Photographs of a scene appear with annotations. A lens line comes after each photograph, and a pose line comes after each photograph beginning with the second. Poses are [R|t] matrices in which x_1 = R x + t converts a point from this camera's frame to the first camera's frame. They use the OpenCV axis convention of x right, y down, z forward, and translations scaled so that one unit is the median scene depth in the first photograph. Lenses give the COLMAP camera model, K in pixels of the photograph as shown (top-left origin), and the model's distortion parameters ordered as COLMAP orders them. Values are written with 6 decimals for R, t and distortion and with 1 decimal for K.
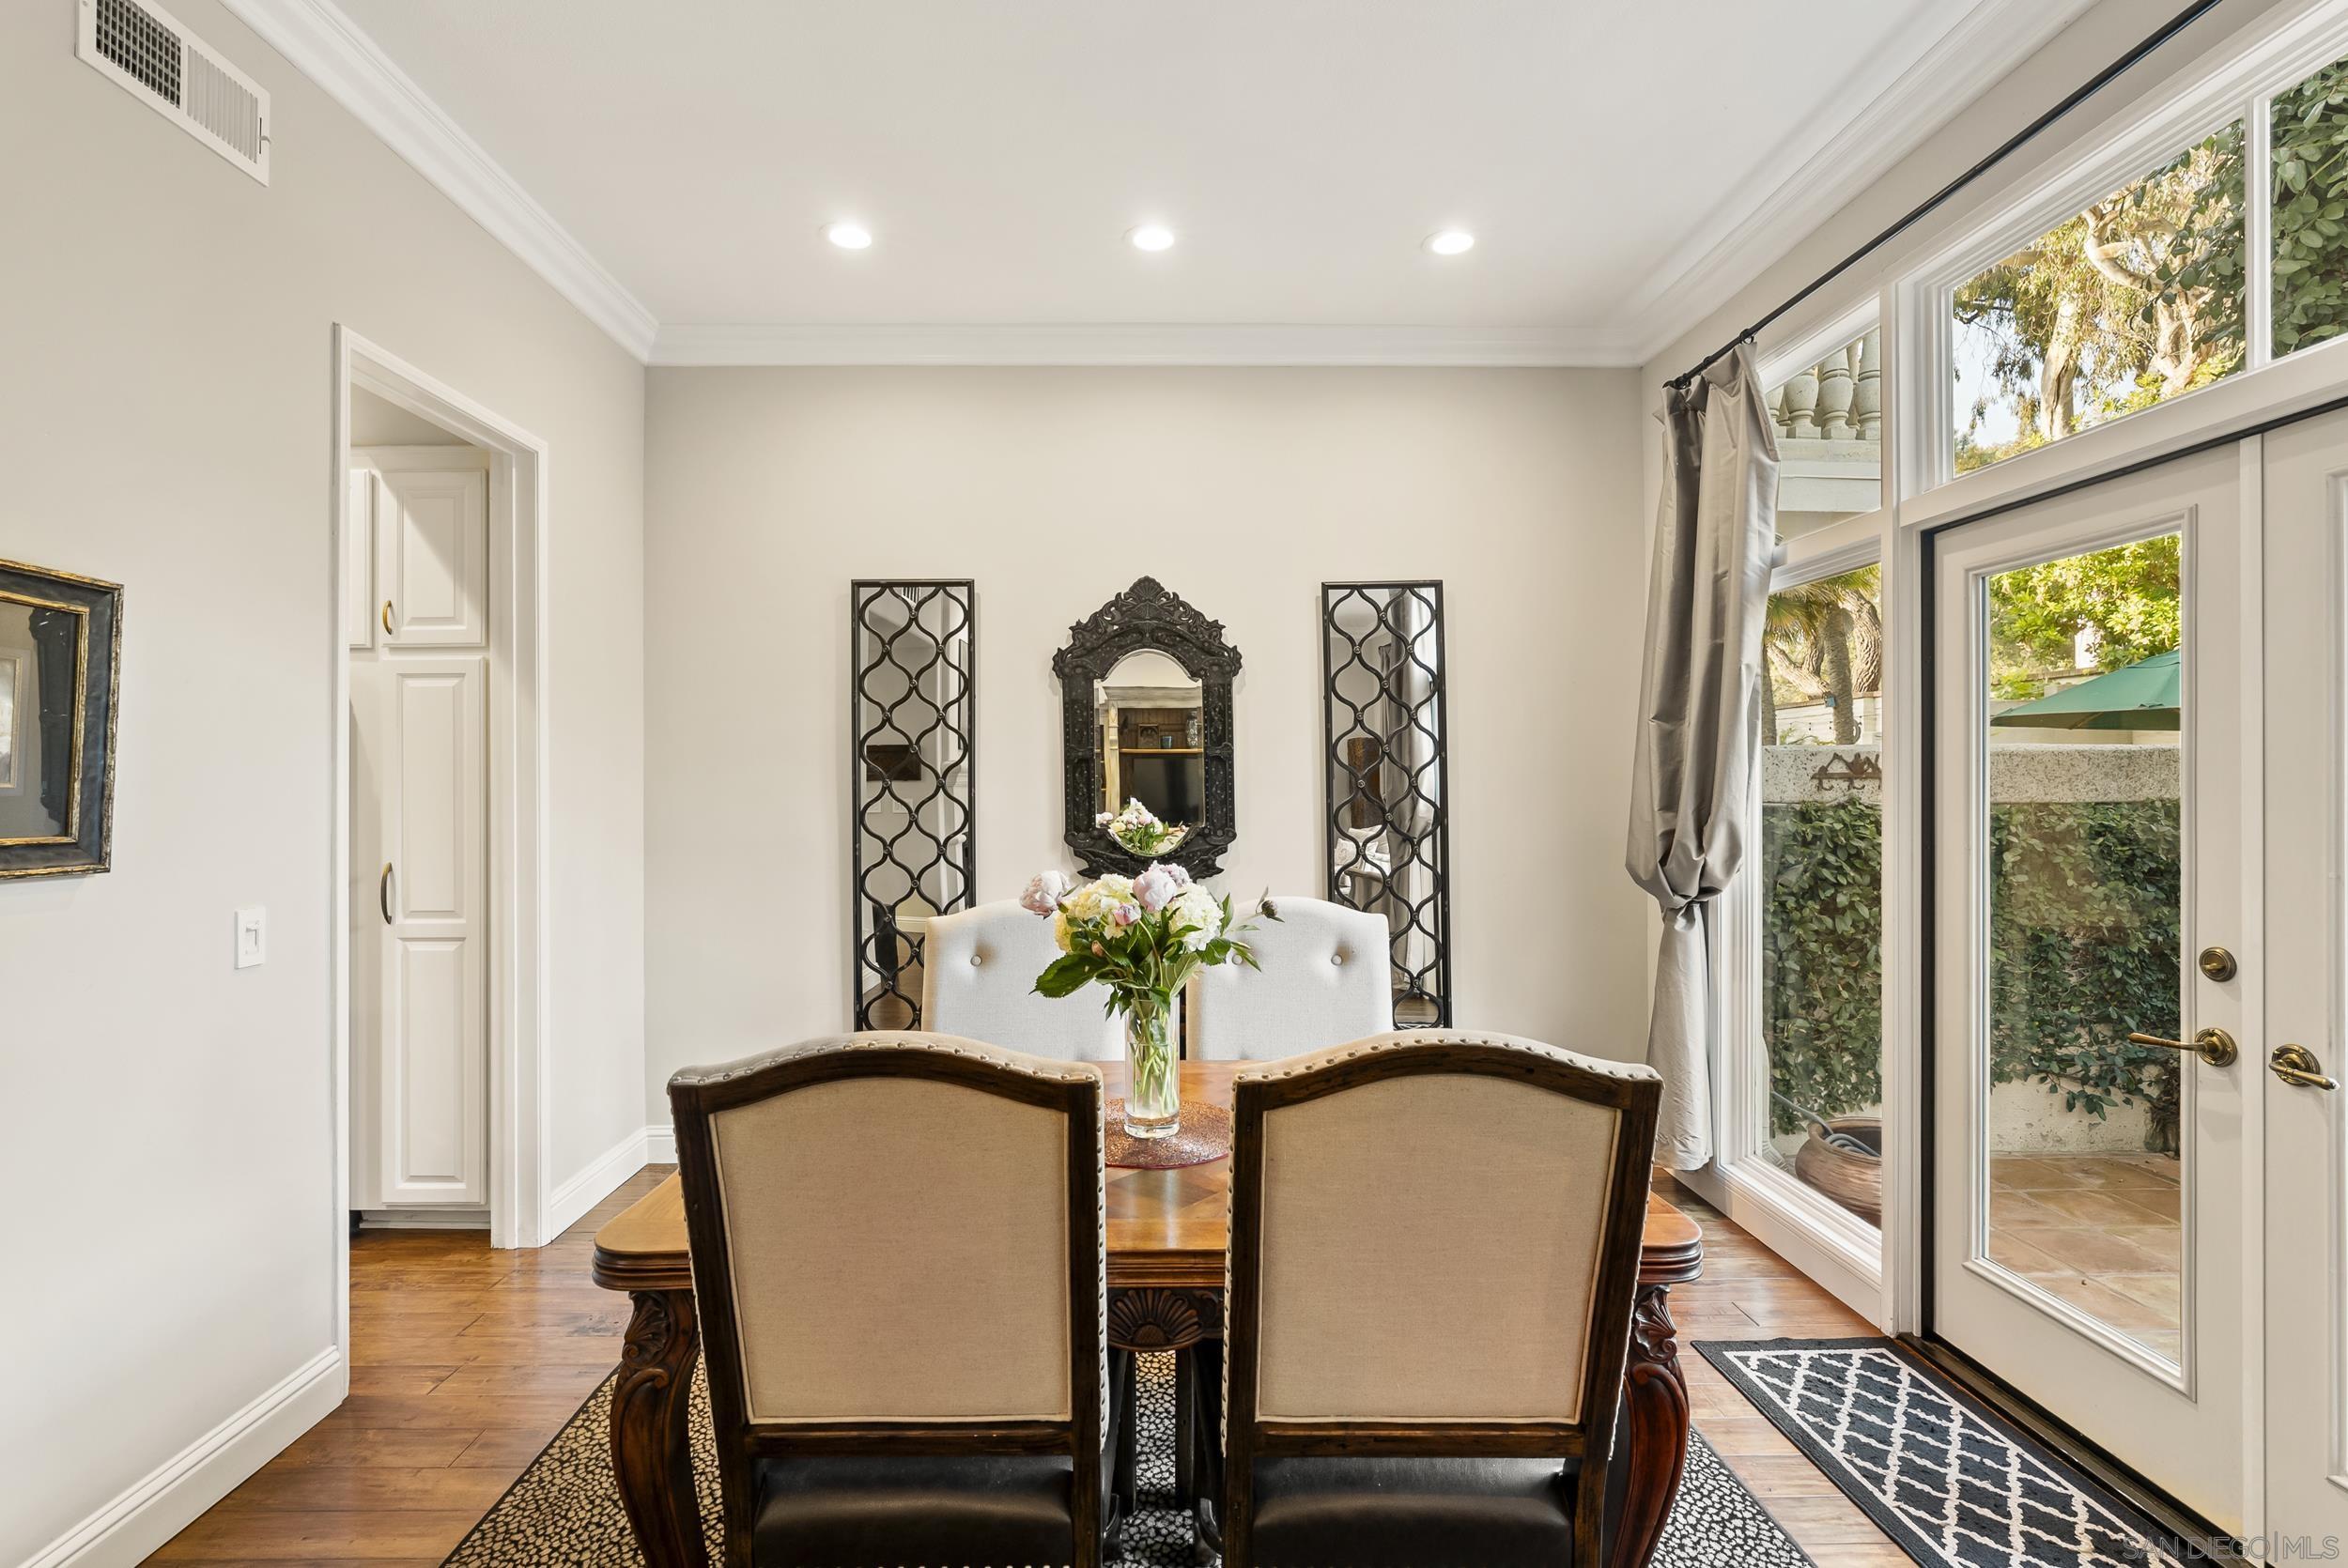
lens RADIAL K [[1070.7, 0, 1162.0], [0, 1070.7, 791.0], [0, 0, 1]] dist [-0.008544, 0.003681]
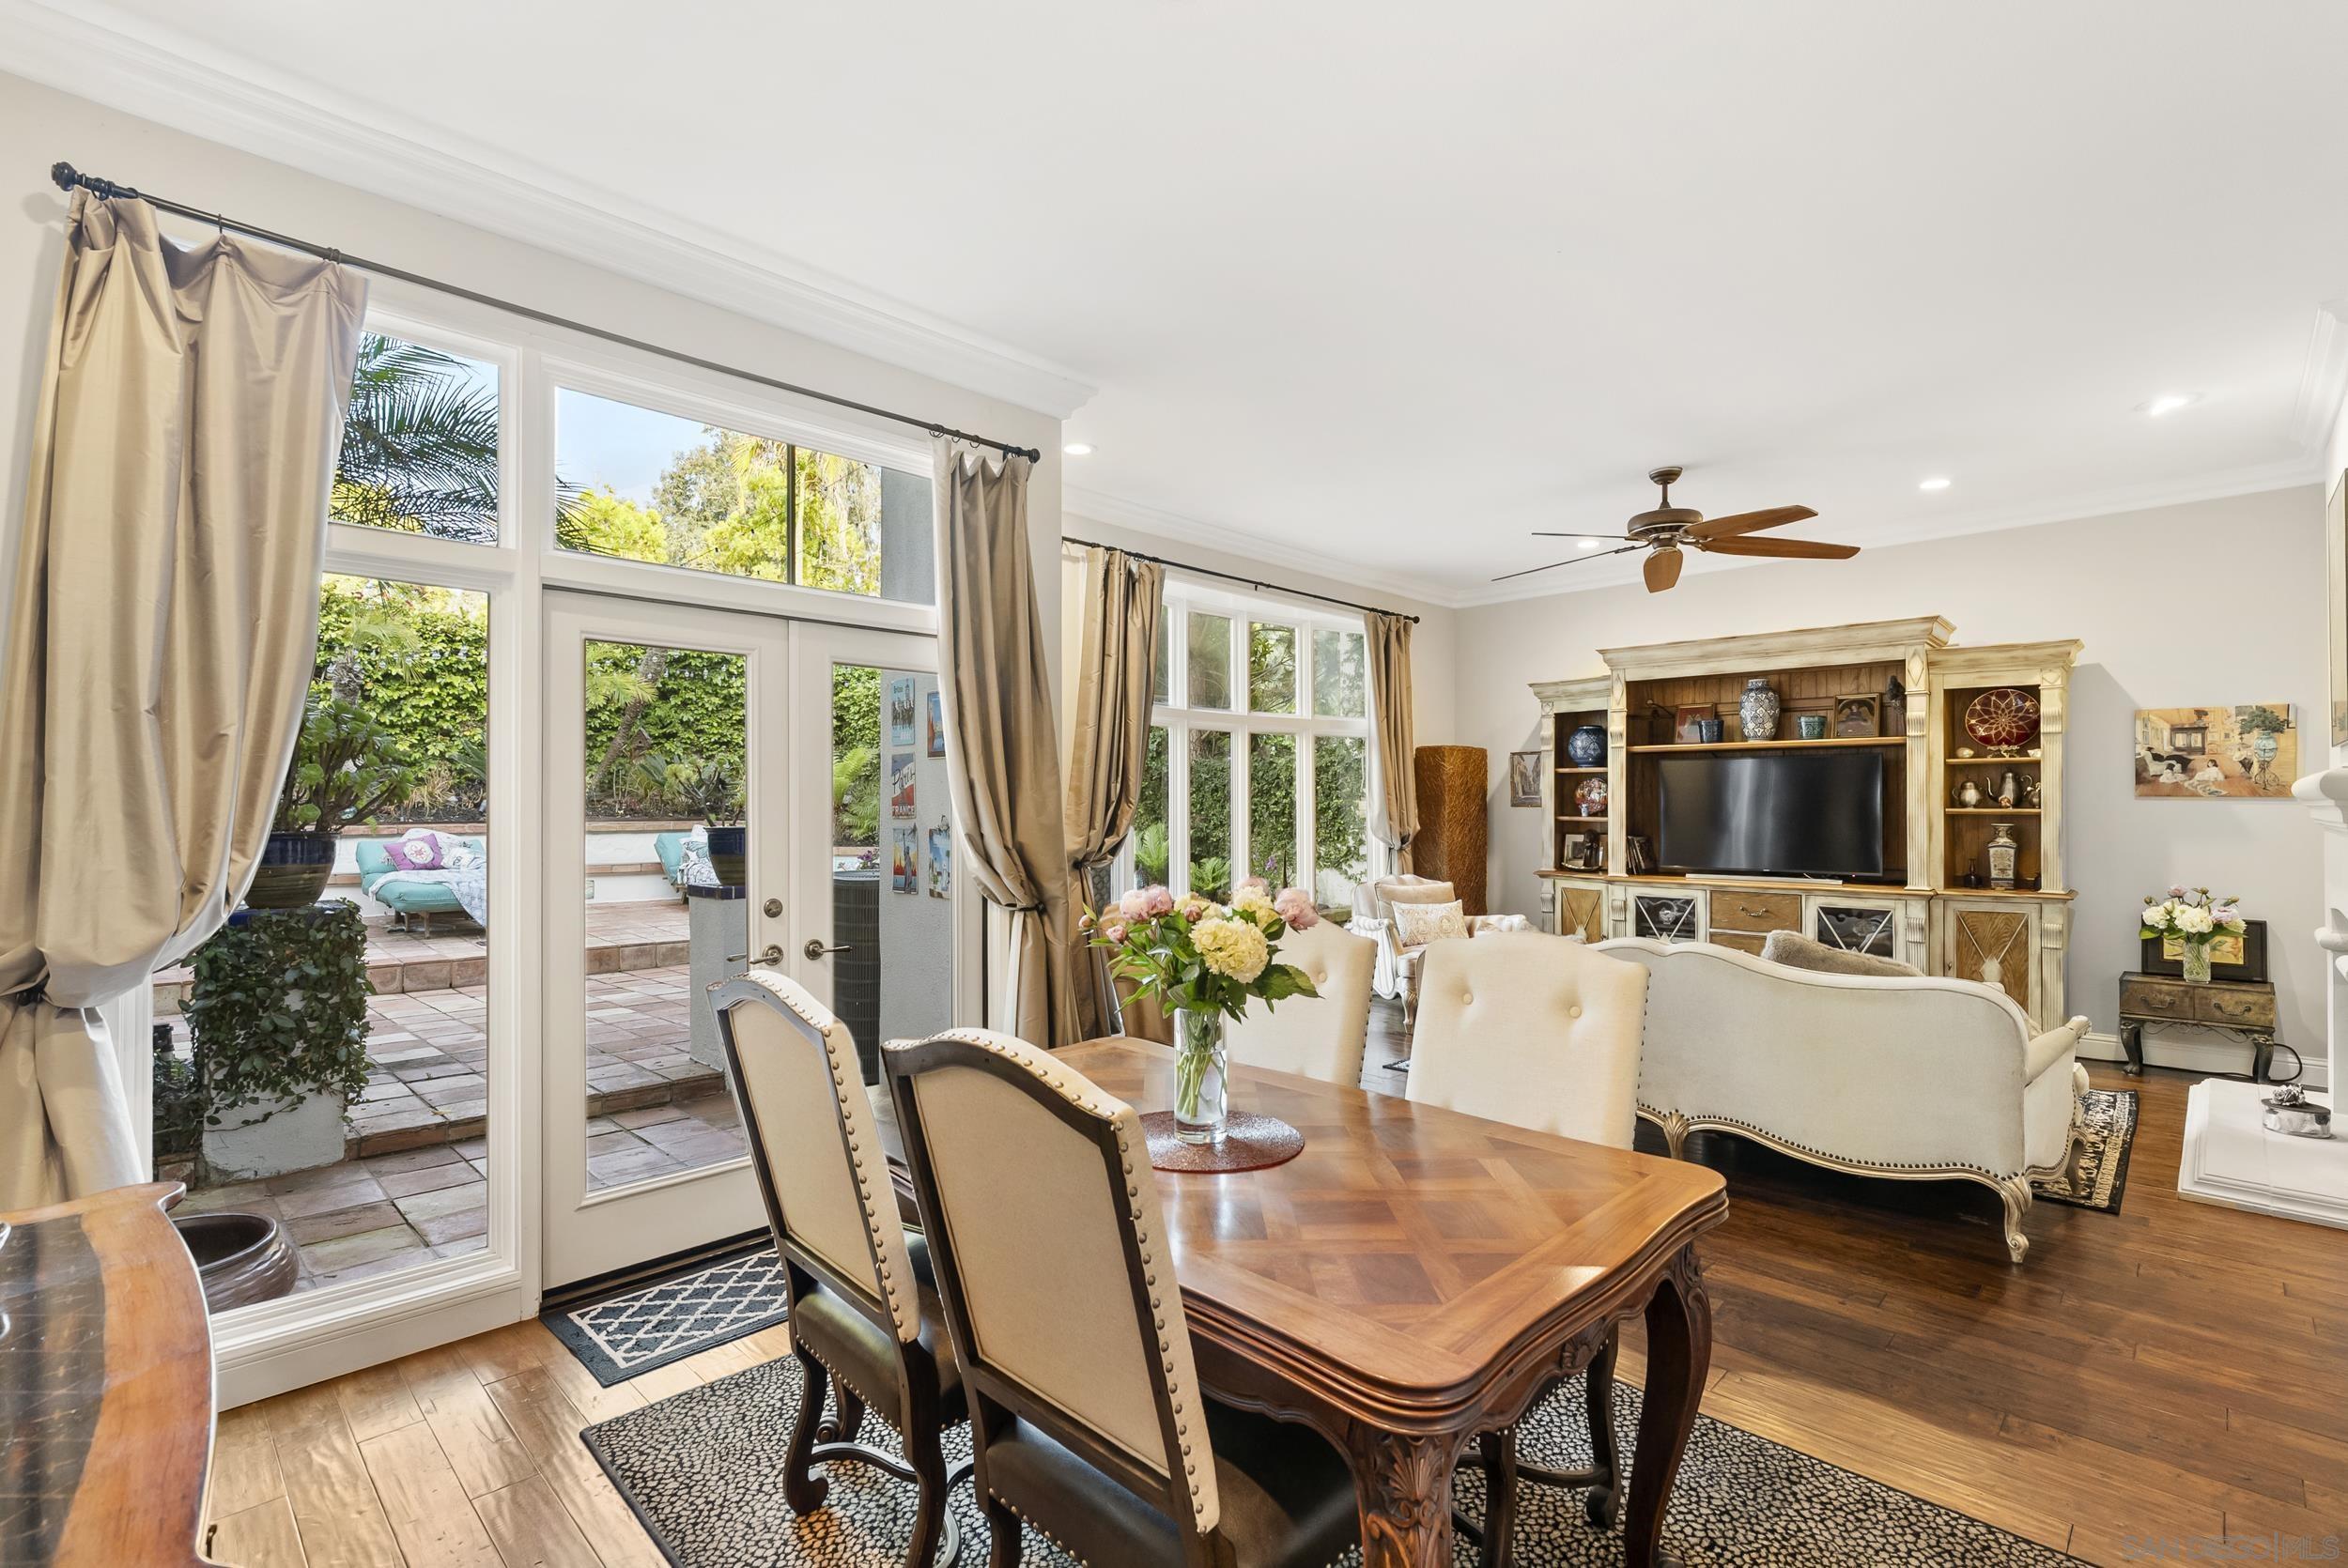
lens RADIAL K [[1070.7, 0, 1165.8], [0, 1070.7, 795.6], [0, 0, 1]] dist [-0.008544, 0.003681]
pose [[-0.692211, 0.012556, 0.721586, -0.427133], [0.013128, 0.999902, -0.004805, -0.004654], [-0.721576, 0.006147, -0.692308, 0.992379]]
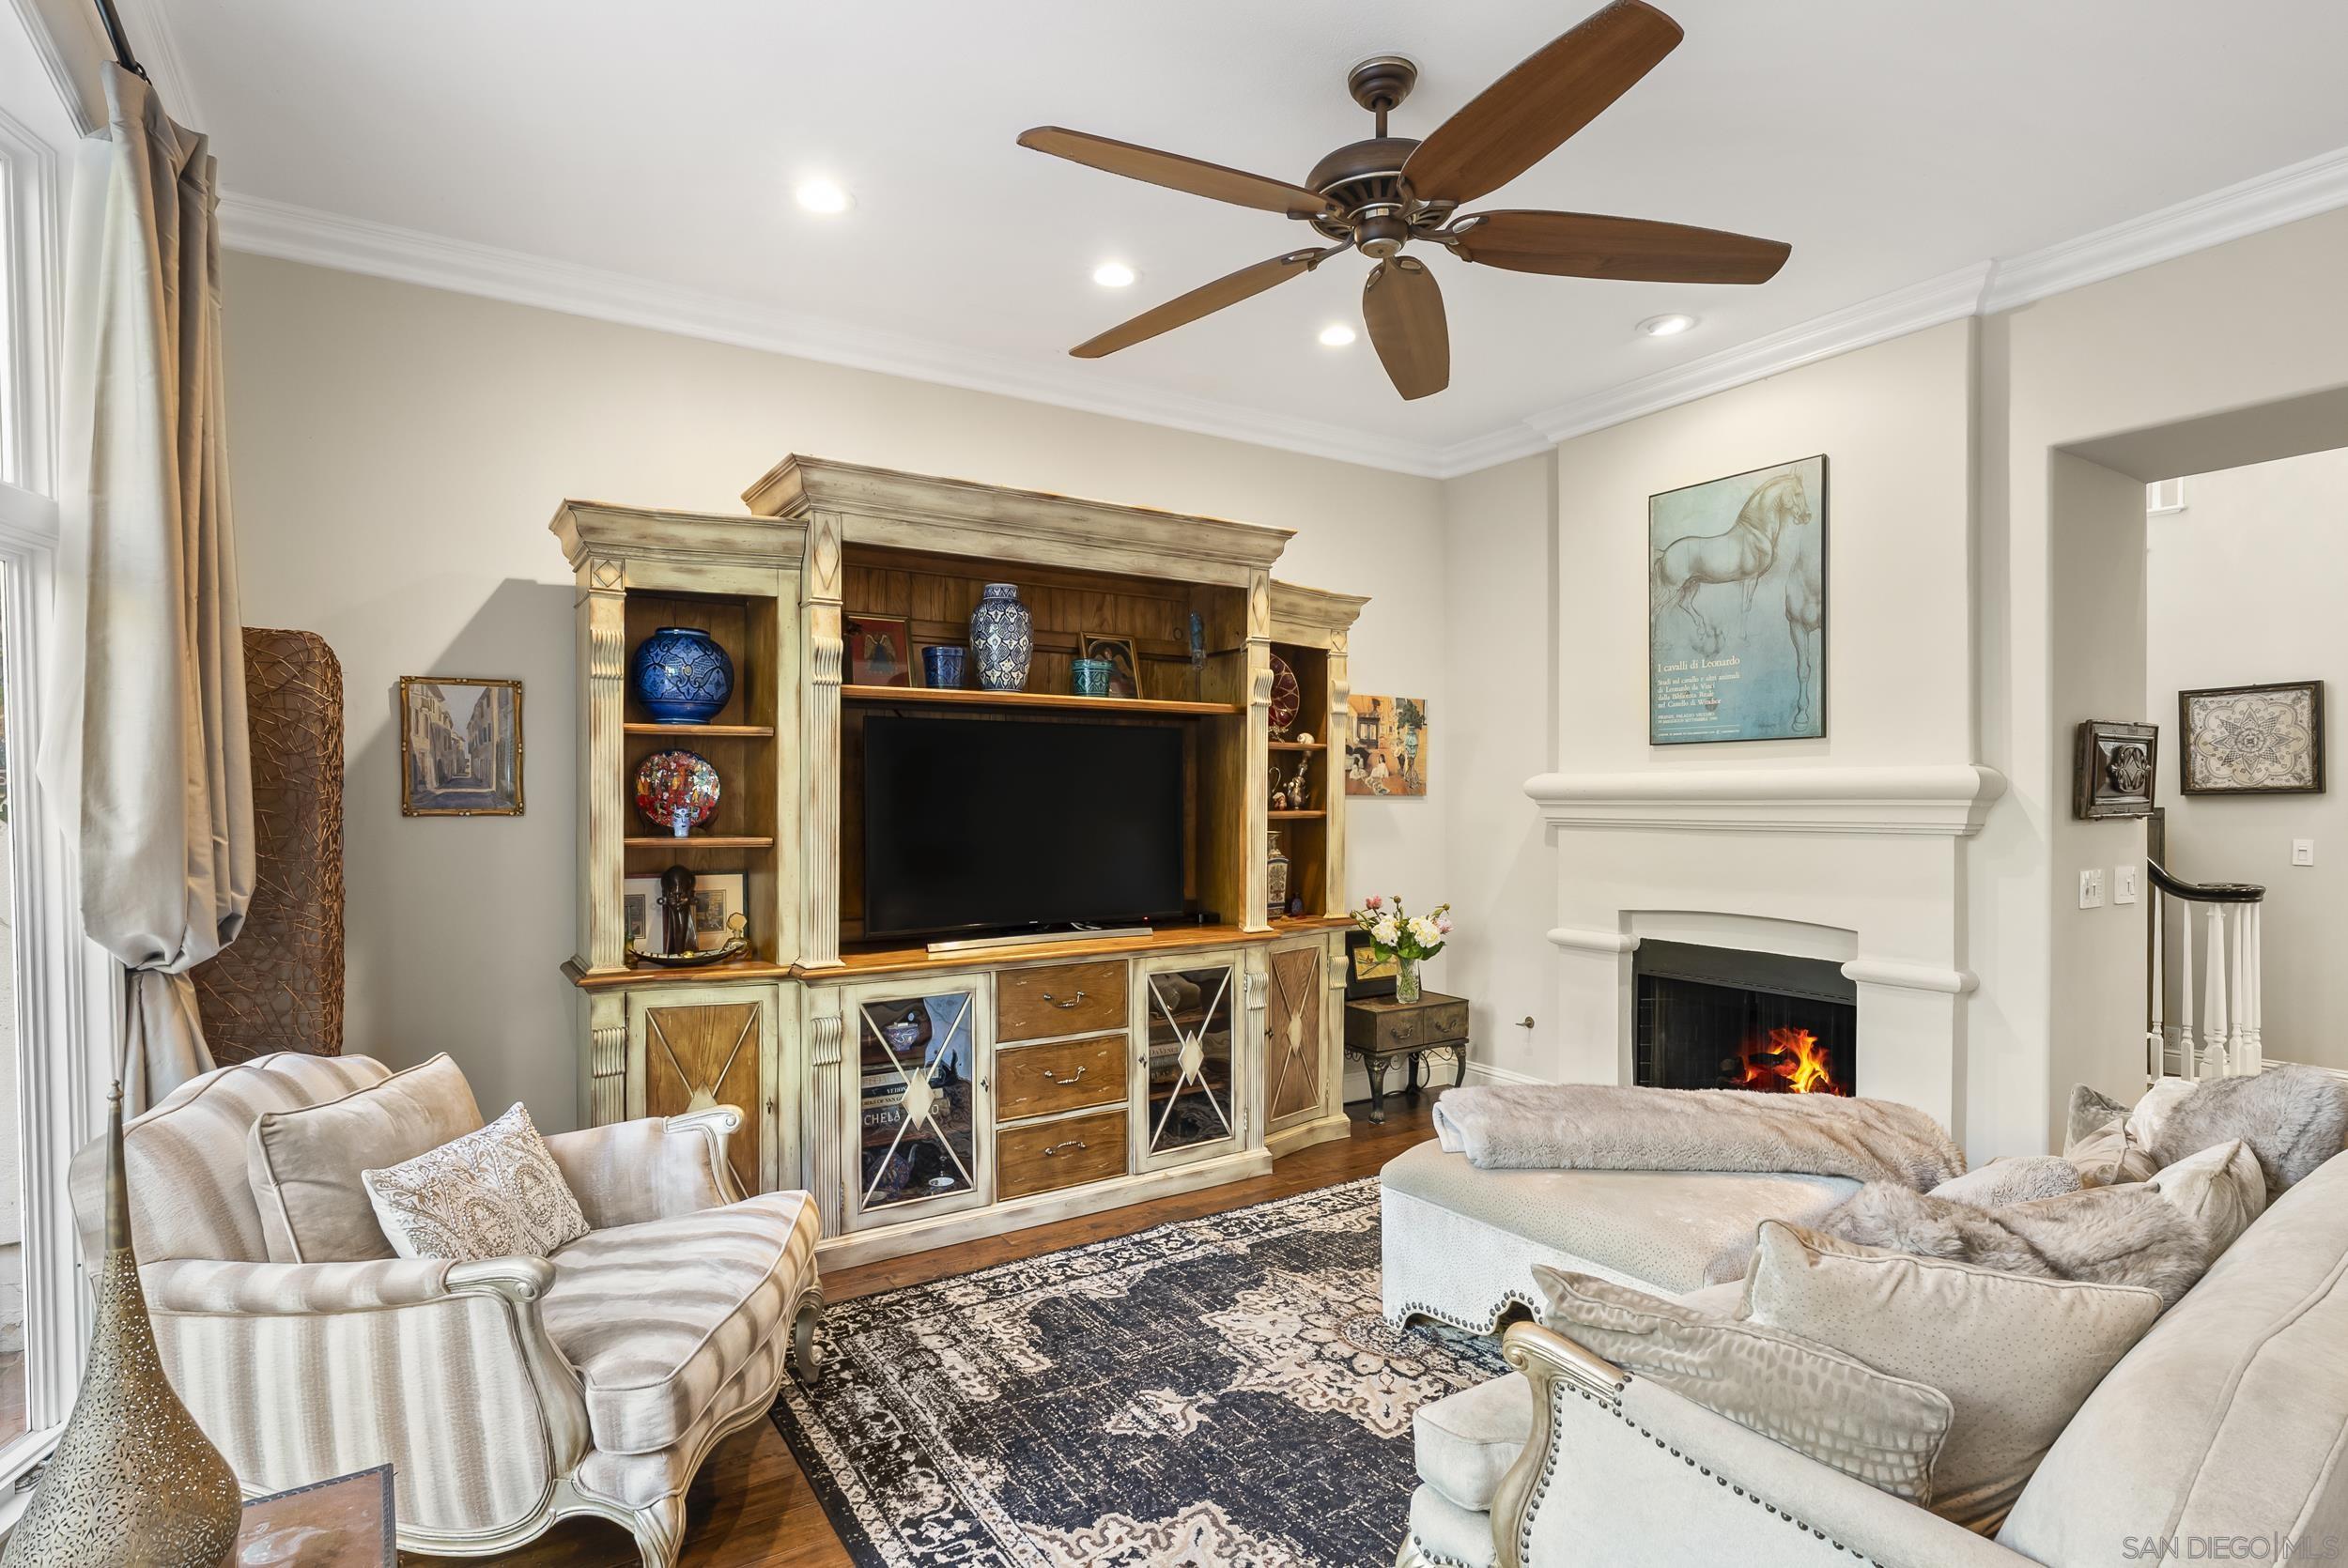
lens RADIAL K [[1192.6, 0, 1167.7], [0, 1192.6, 805.2], [0, 0, 1]] dist [0.001131, 0.001984]
pose [[-0.852226, 0.012076, -0.523034, 0.716248], [0.001906, 0.999799, 0.019977, -0.009547], [0.523170, 0.016028, -0.852077, 0.010767]]
